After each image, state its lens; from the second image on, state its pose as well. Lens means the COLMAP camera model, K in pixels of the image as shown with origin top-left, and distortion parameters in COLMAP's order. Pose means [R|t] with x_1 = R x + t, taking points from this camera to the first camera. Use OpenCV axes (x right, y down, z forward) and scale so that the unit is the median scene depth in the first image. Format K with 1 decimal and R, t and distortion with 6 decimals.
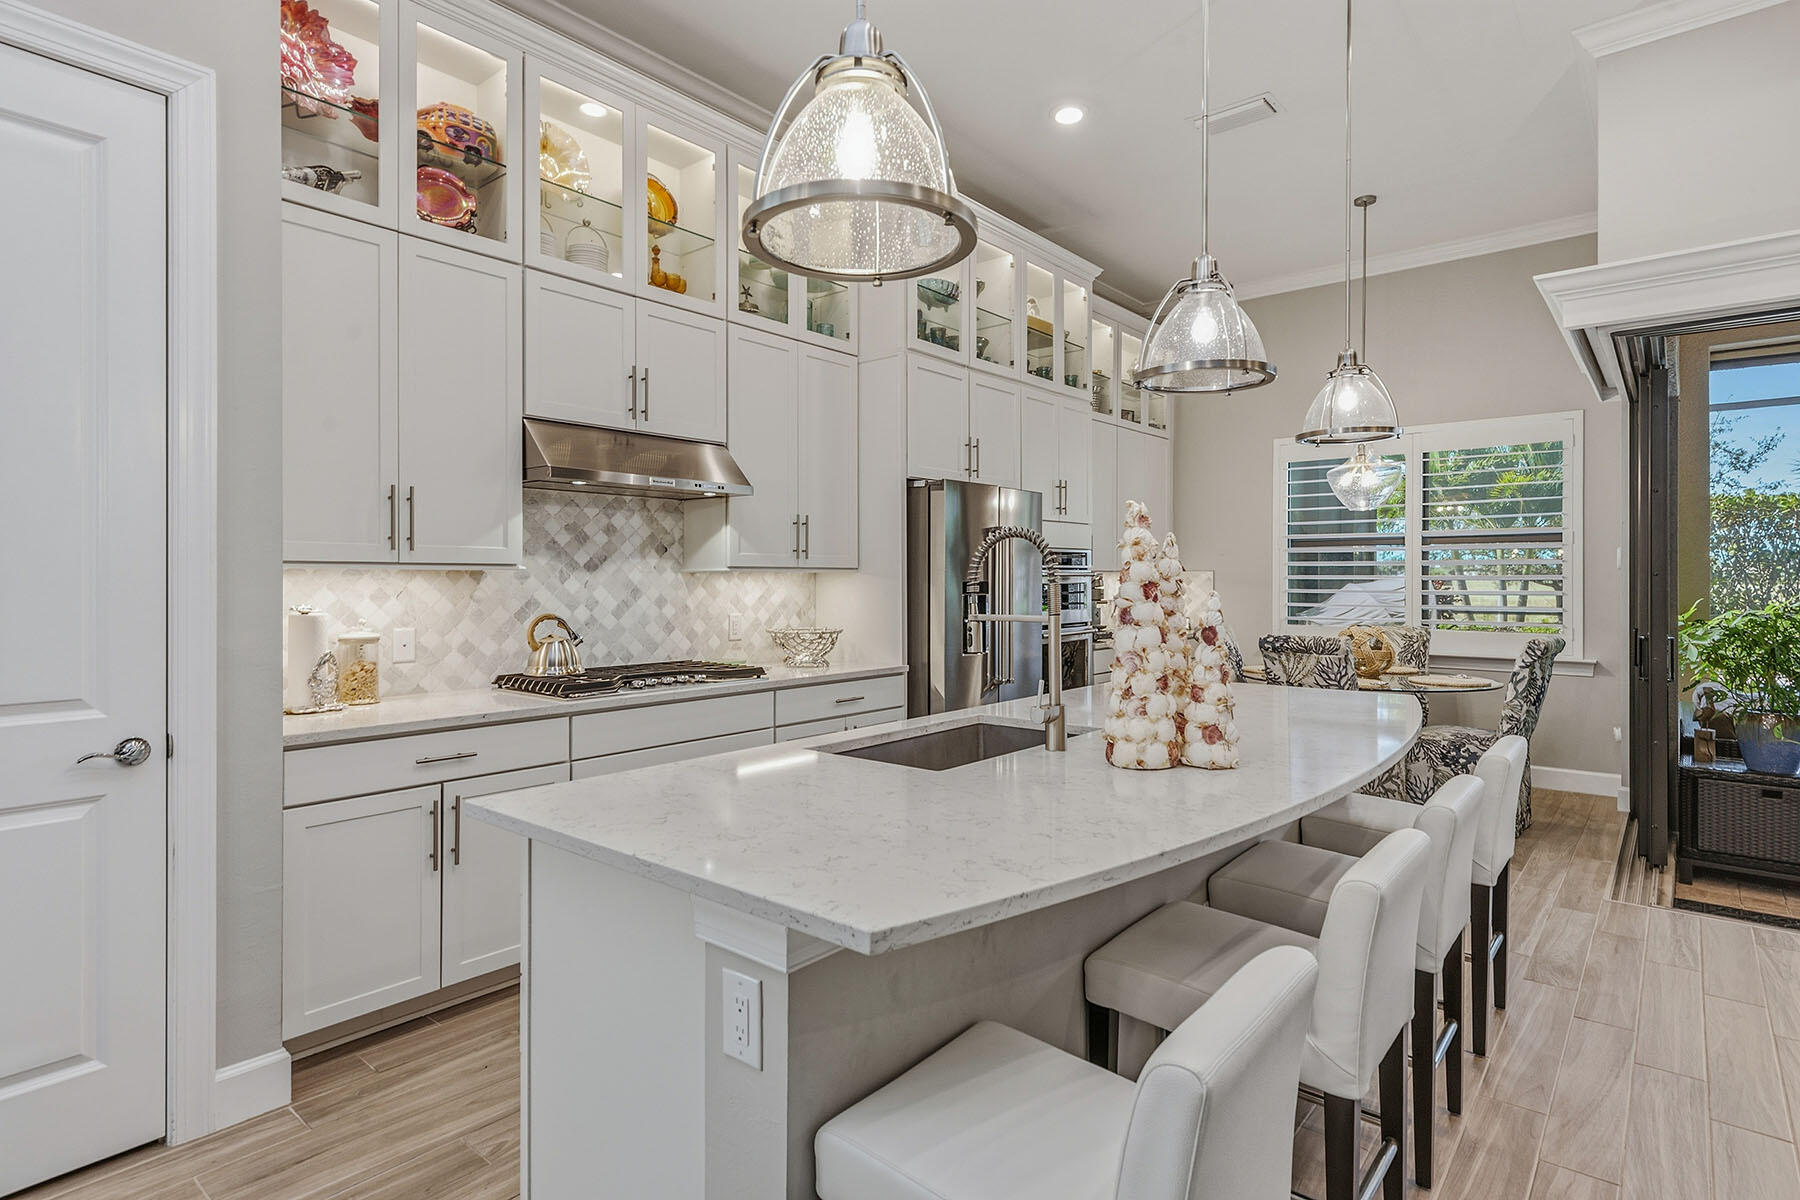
lens RADIAL K [[924.4, 0, 912.7], [0, 924.4, 578.1], [0, 0, 1]] dist [0.020752, -0.001415]
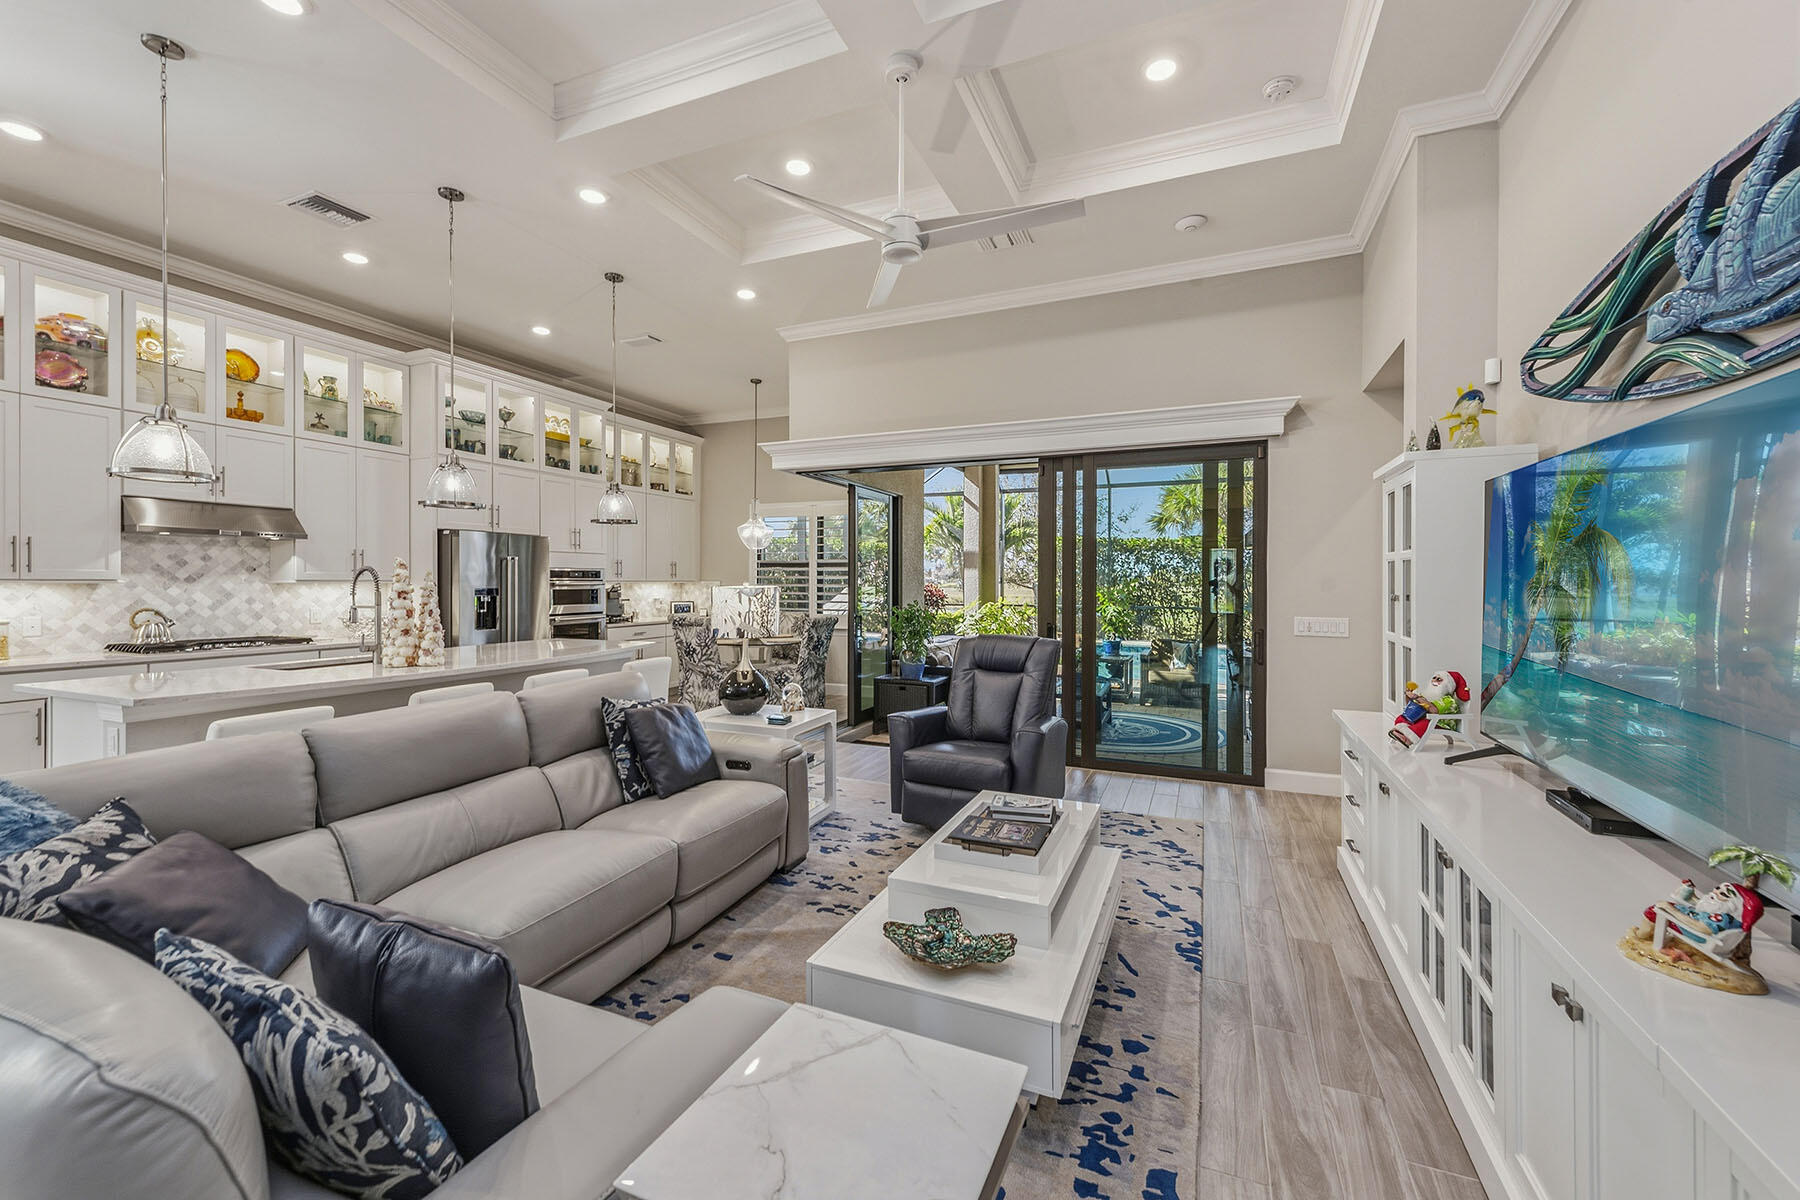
lens RADIAL K [[721.9, 0, 903.5], [0, 721.9, 582.5], [0, 0, 1]] dist [0.014931, -0.002018]
pose [[0.958454, 0.002121, 0.285241, 0.457093], [-0.002528, 0.999996, 0.001059, -0.011299], [-0.285238, -0.001736, 0.958455, -0.568300]]
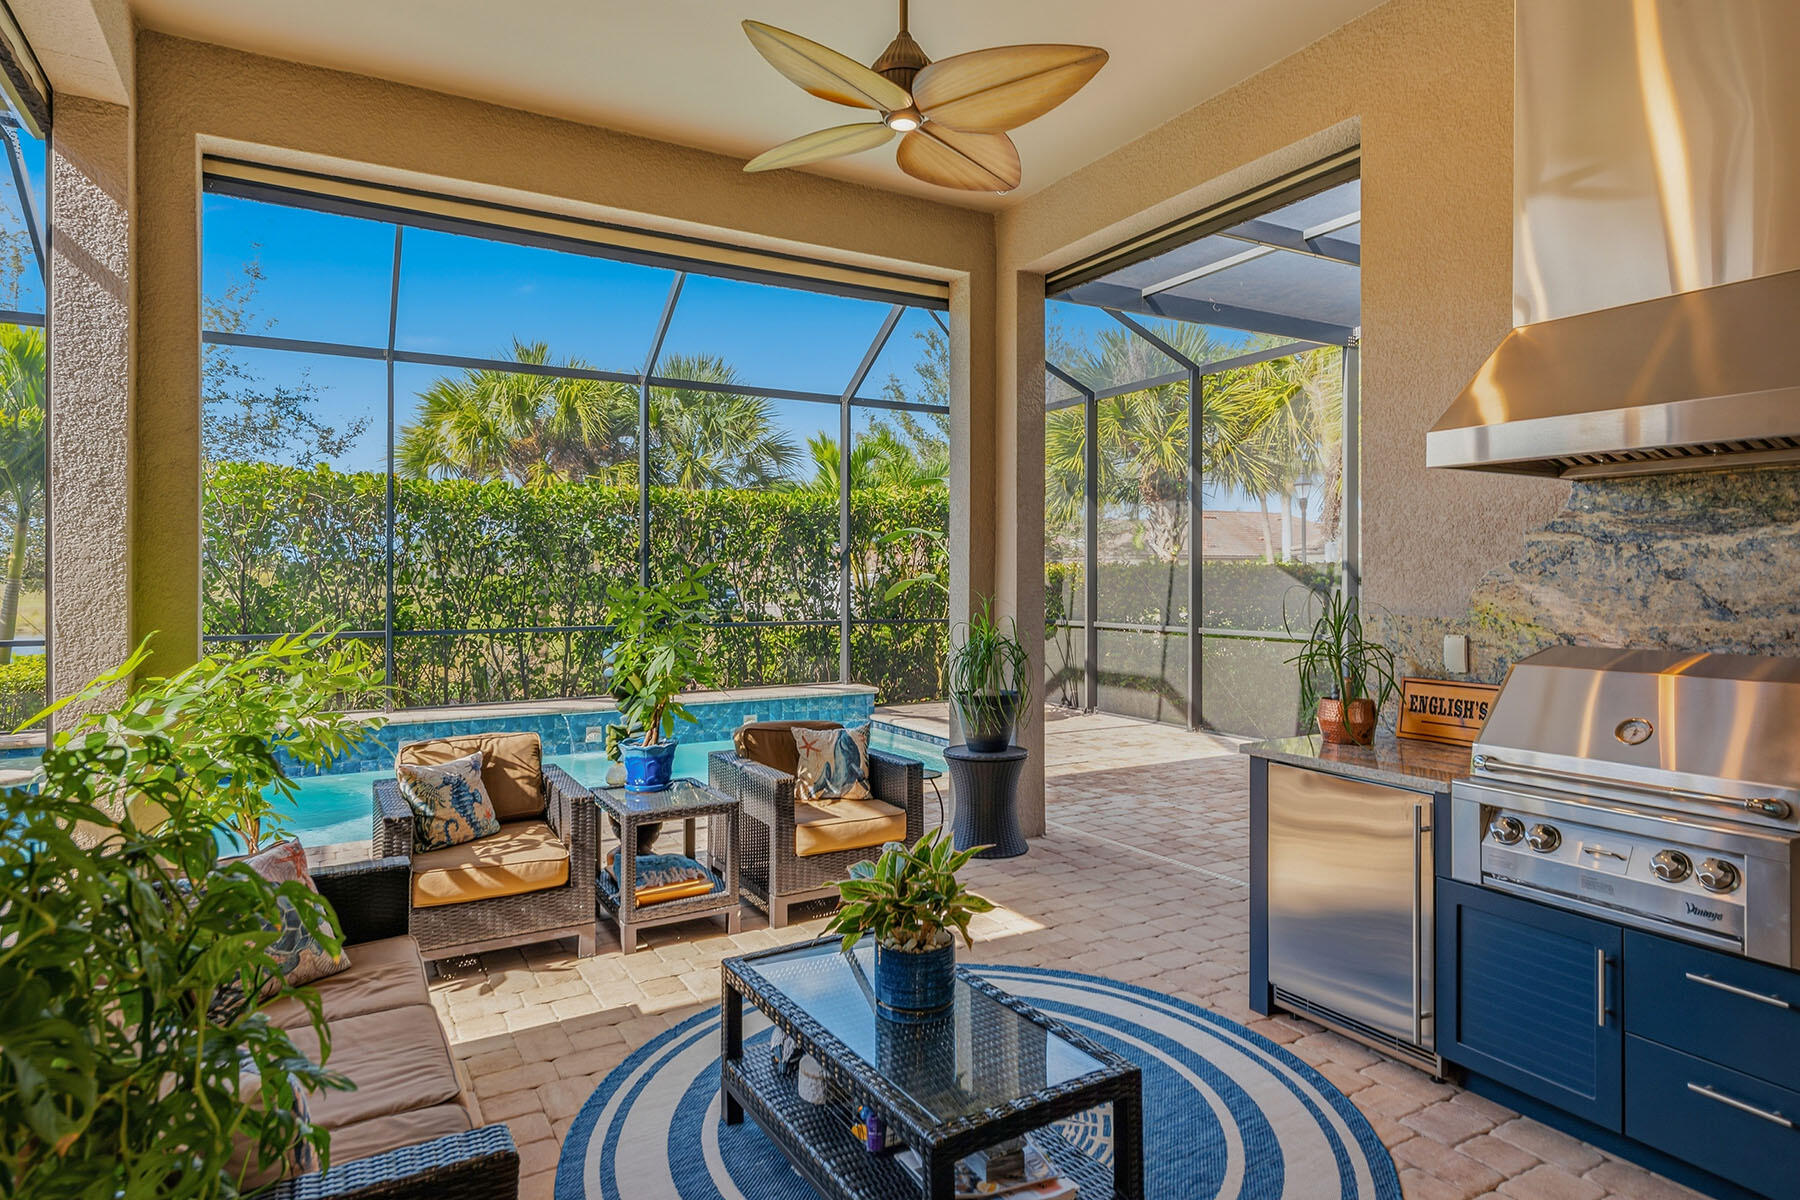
lens RADIAL K [[995.4, 0, 905.7], [0, 995.4, 578.5], [0, 0, 1]] dist [0.019856, -0.005832]
pose [[0.344176, -0.000796, 0.938905, 0.820520], [0.002357, 0.999997, -0.000016, -0.006796], [-0.938902, 0.002219, 0.344177, 0.784737]]
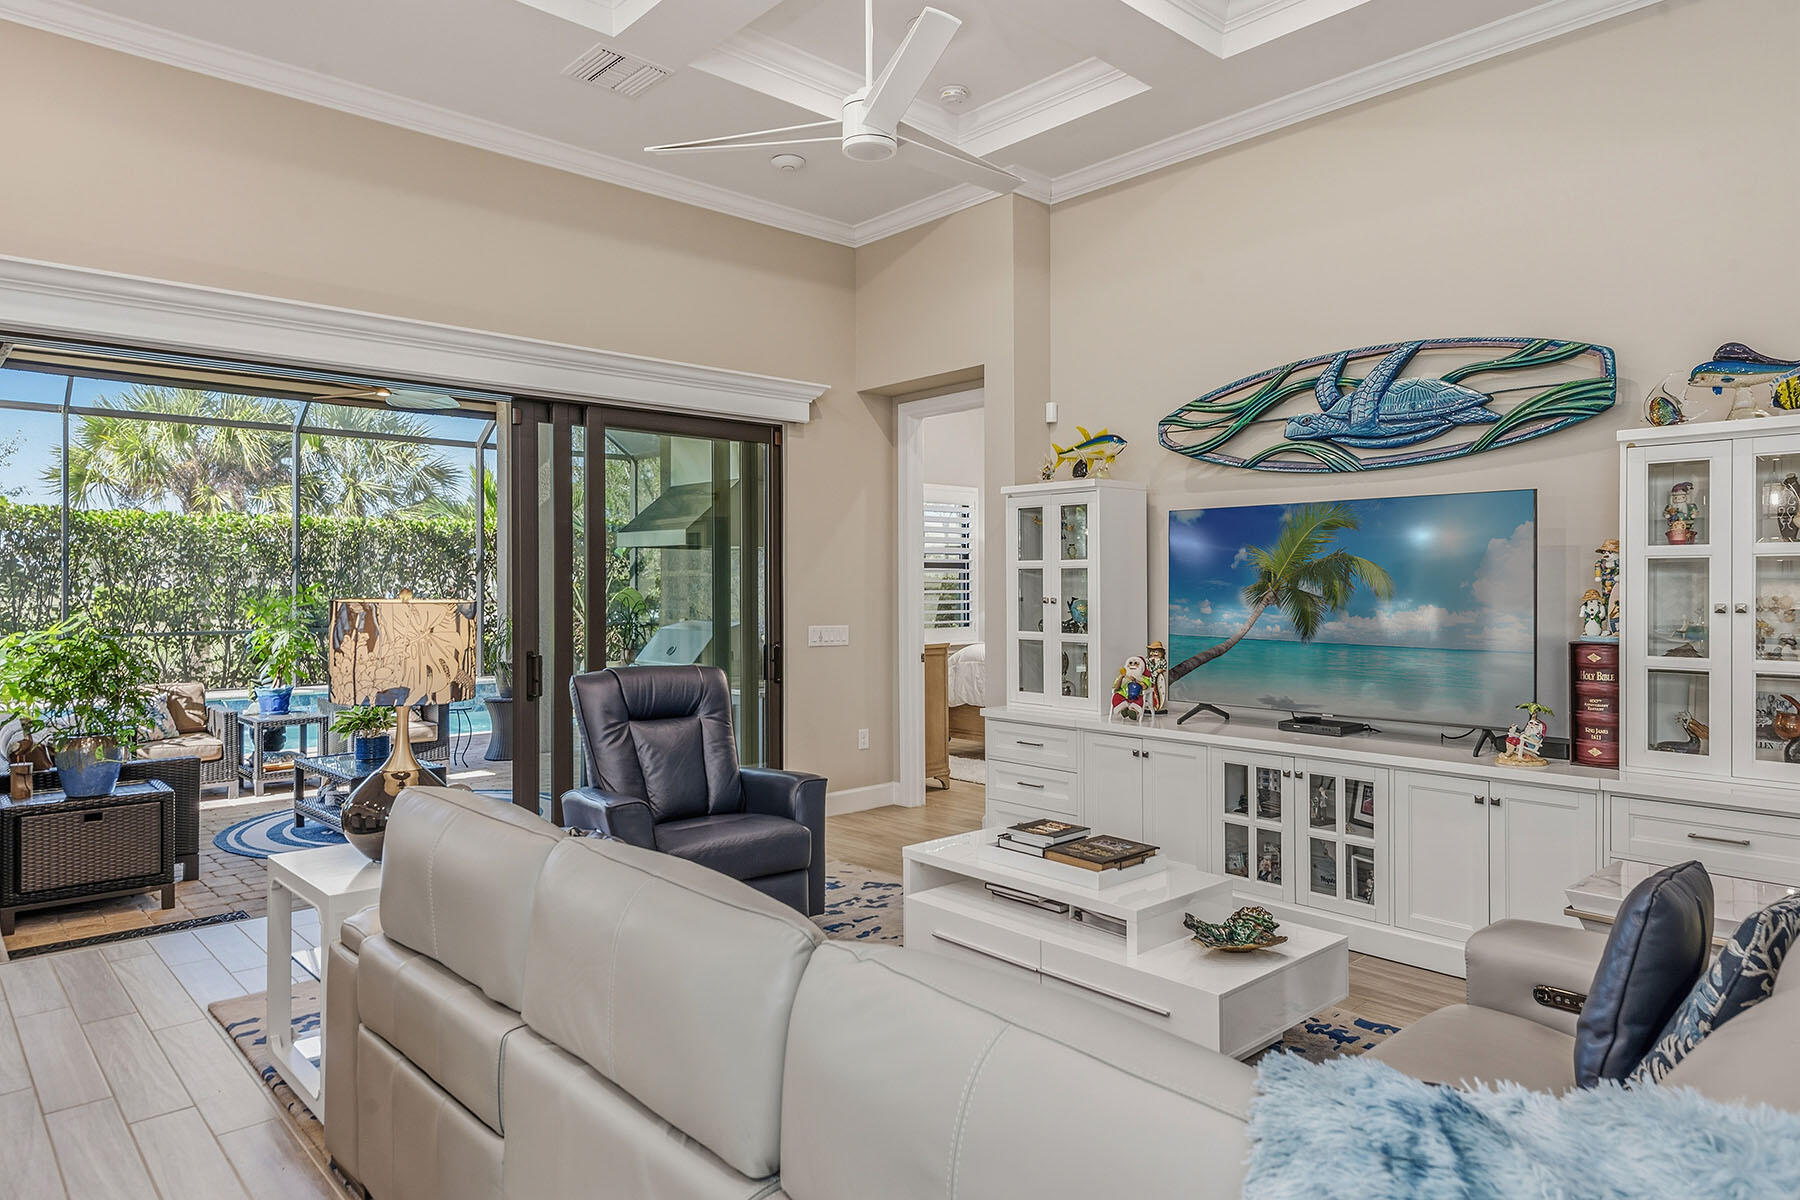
lens RADIAL K [[1100.5, 0, 896.6], [0, 1100.5, 586.1], [0, 0, 1]] dist [0.021282, -0.005662]
pose [[0.139502, 0.001097, 0.990221, -0.141070], [0.003229, 0.999994, -0.001562, -0.011862], [-0.990217, 0.003415, 0.139497, -0.015112]]
